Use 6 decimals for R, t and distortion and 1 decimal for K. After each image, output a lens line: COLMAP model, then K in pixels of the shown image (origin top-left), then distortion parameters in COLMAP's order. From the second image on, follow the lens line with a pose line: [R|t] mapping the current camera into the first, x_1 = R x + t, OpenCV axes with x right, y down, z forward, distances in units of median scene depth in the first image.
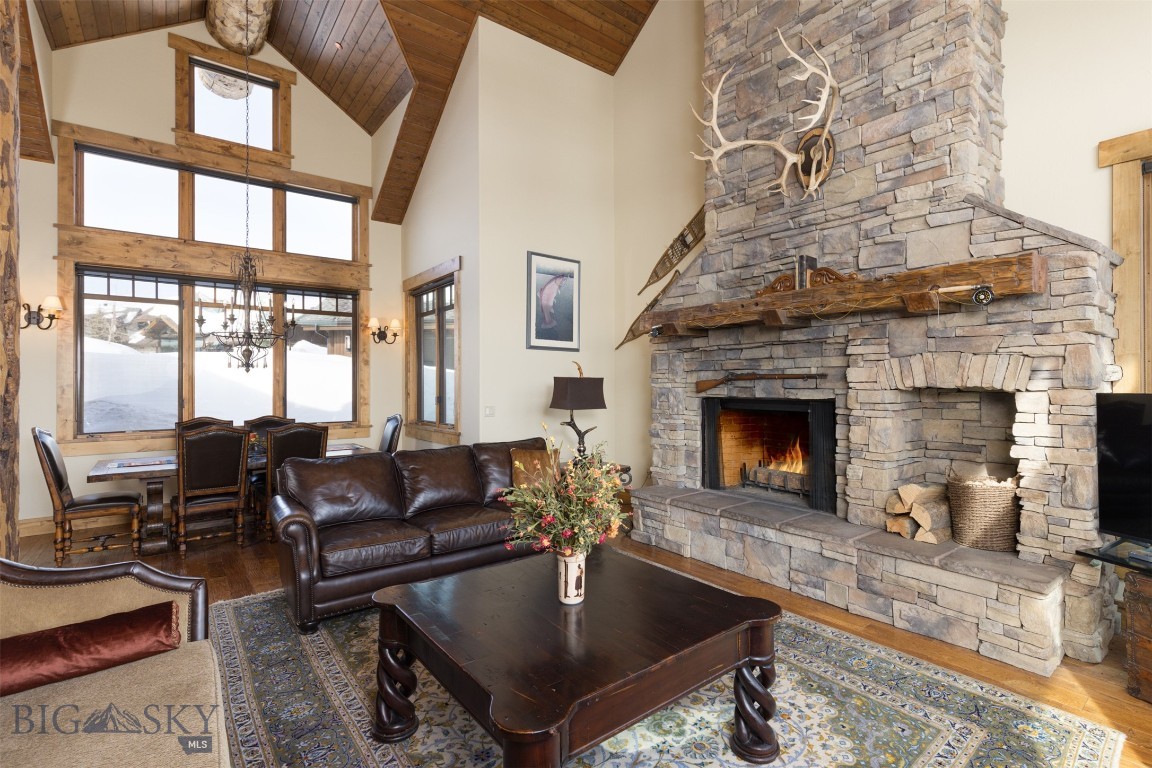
lens RADIAL K [[536.7, 0, 560.8], [0, 536.7, 375.3], [0, 0, 1]] dist [0.007086, 0.000563]
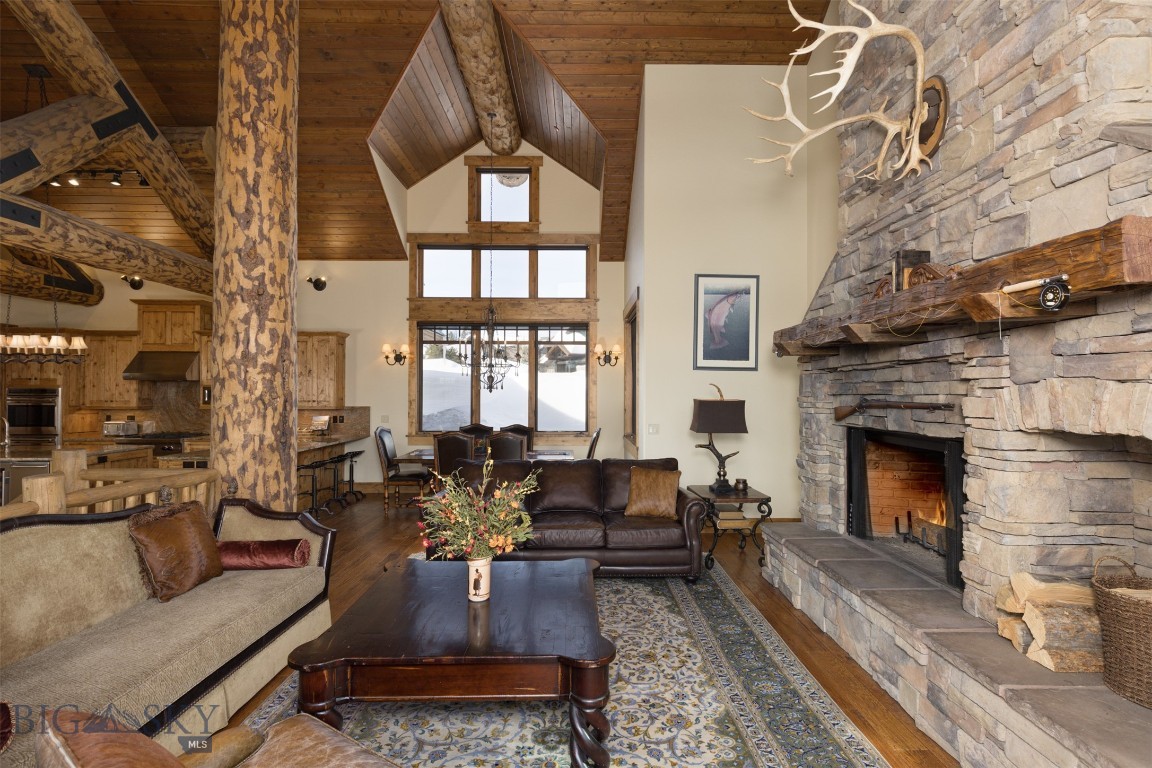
lens RADIAL K [[513.2, 0, 576.0], [0, 513.2, 384.0], [0, 0, 1]] dist [0.004517, 0.000026]
pose [[0.801092, -0.005850, -0.598513, 0.411781], [0.004809, 0.999983, -0.003338, -0.024814], [0.598523, -0.000204, 0.801106, 0.100949]]
